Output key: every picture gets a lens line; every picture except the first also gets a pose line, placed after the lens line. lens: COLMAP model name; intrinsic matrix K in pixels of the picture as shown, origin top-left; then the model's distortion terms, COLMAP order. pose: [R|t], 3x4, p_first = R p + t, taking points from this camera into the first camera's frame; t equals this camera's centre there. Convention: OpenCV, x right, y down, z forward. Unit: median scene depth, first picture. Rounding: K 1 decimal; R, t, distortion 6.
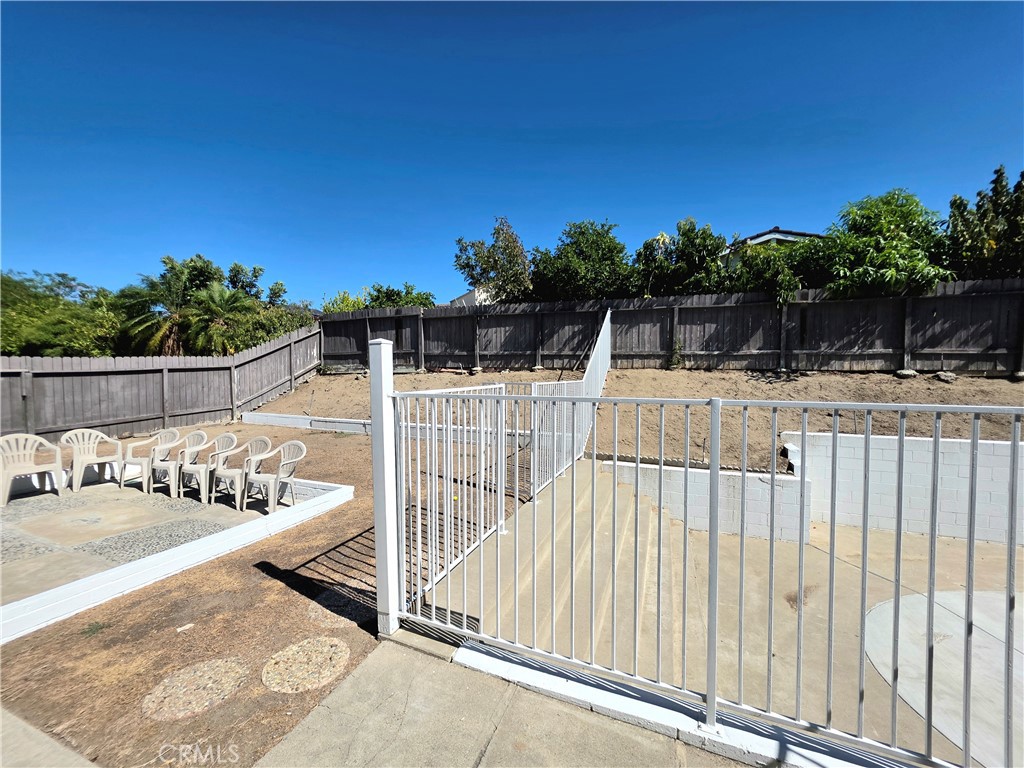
lens RADIAL K [[410.4, 0, 516.5], [0, 410.4, 385.0], [0, 0, 1]] dist [-0.002708, -0.000380]
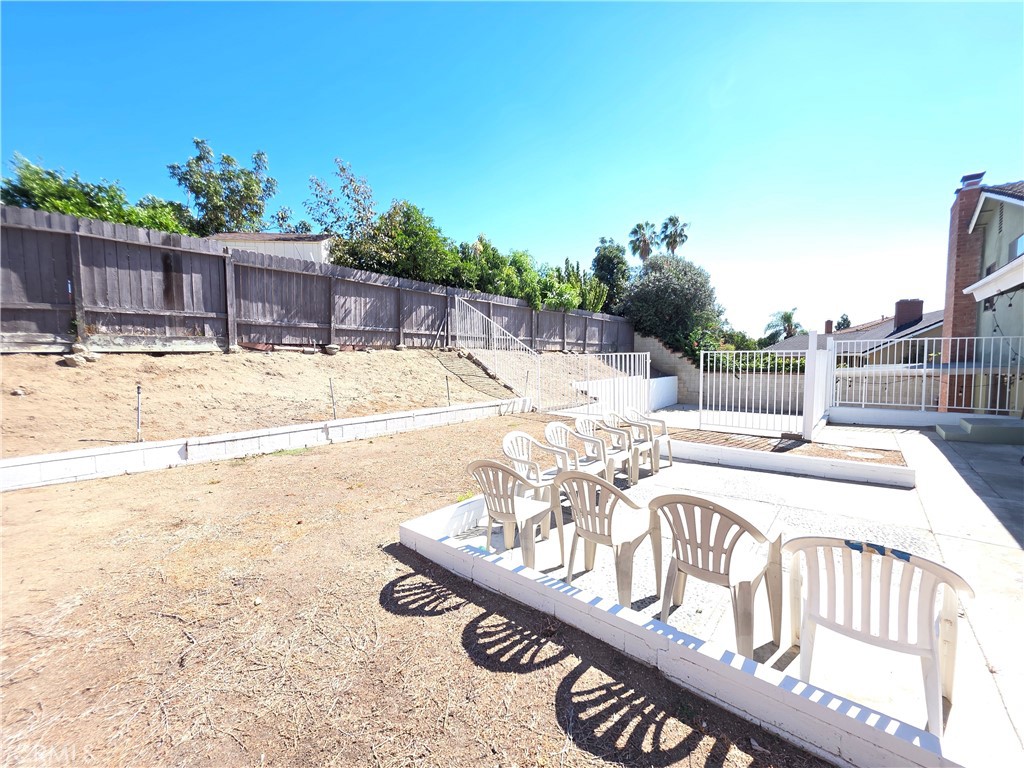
lens RADIAL K [[410.4, 0, 516.5], [0, 410.4, 385.0], [0, 0, 1]] dist [-0.002708, -0.000380]
pose [[0.312652, -0.071353, 0.947184, -0.766734], [0.041844, 0.997241, 0.061312, 0.000923], [-0.948946, 0.020465, 0.314775, 0.438061]]
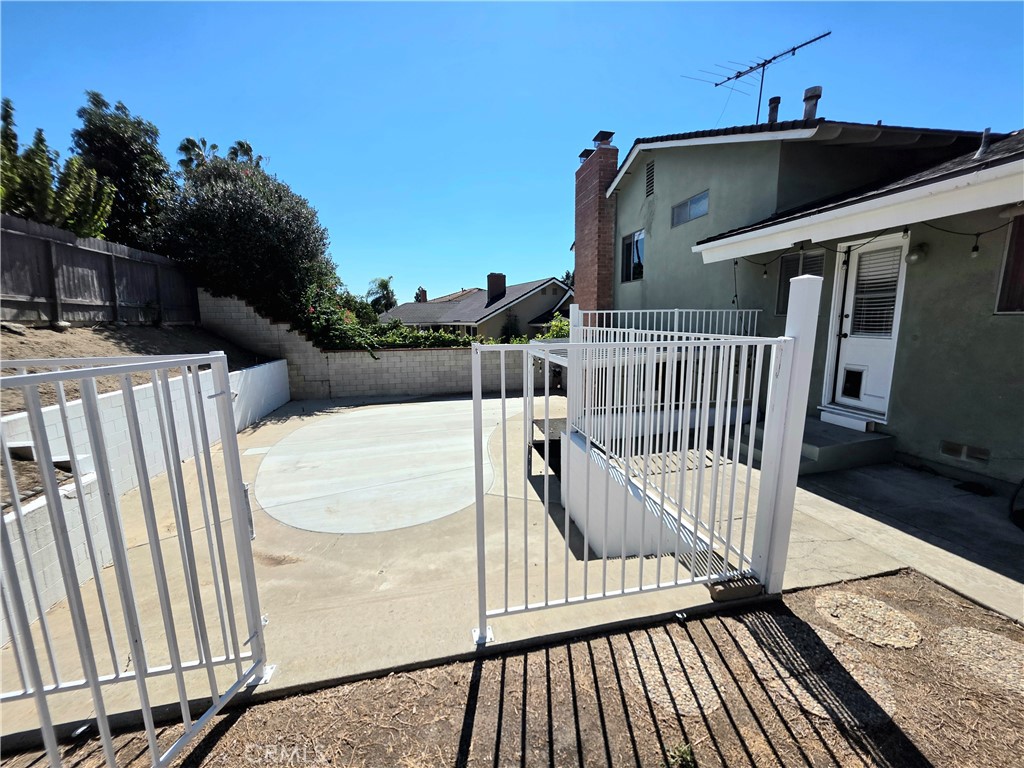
lens RADIAL K [[410.4, 0, 516.5], [0, 410.4, 385.0], [0, 0, 1]] dist [-0.002708, -0.000380]
pose [[-0.561700, -0.129180, 0.817194, -0.159268], [0.035216, 0.983107, 0.179613, -0.013843], [-0.826591, 0.129667, -0.547661, 0.440703]]
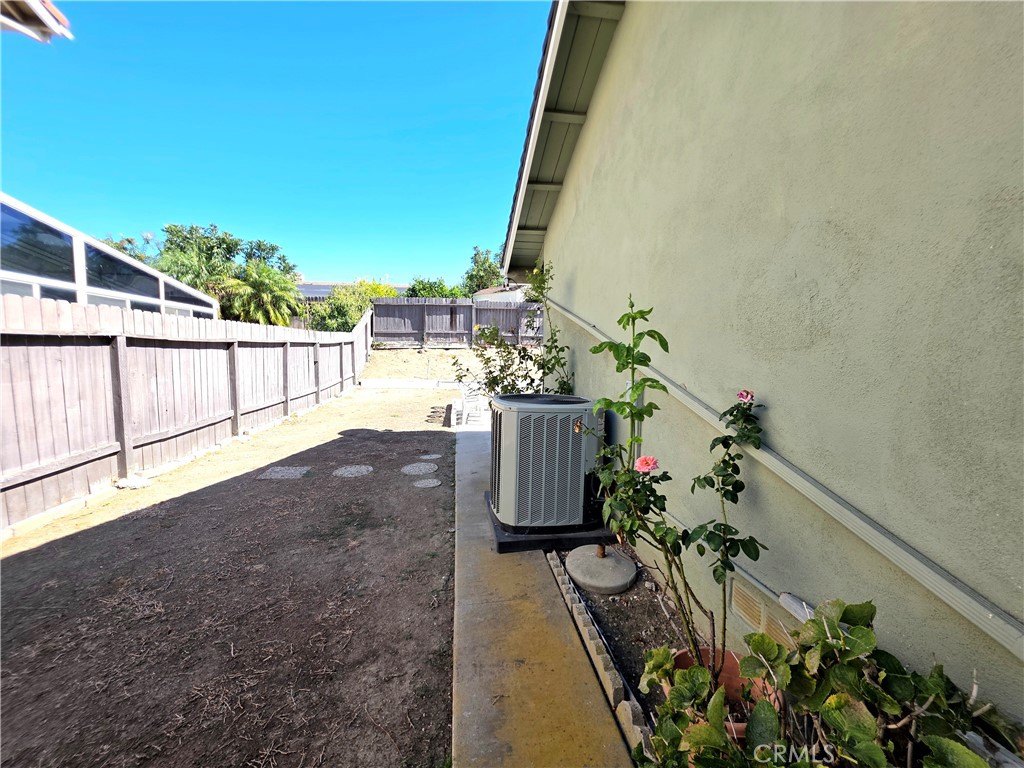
lens RADIAL K [[410.4, 0, 516.5], [0, 410.4, 385.0], [0, 0, 1]] dist [-0.002708, -0.000380]
pose [[0.860290, -0.037440, 0.508428, -0.896447], [0.014358, 0.998683, 0.049247, 0.030462], [-0.509602, -0.035067, 0.859695, -0.278534]]
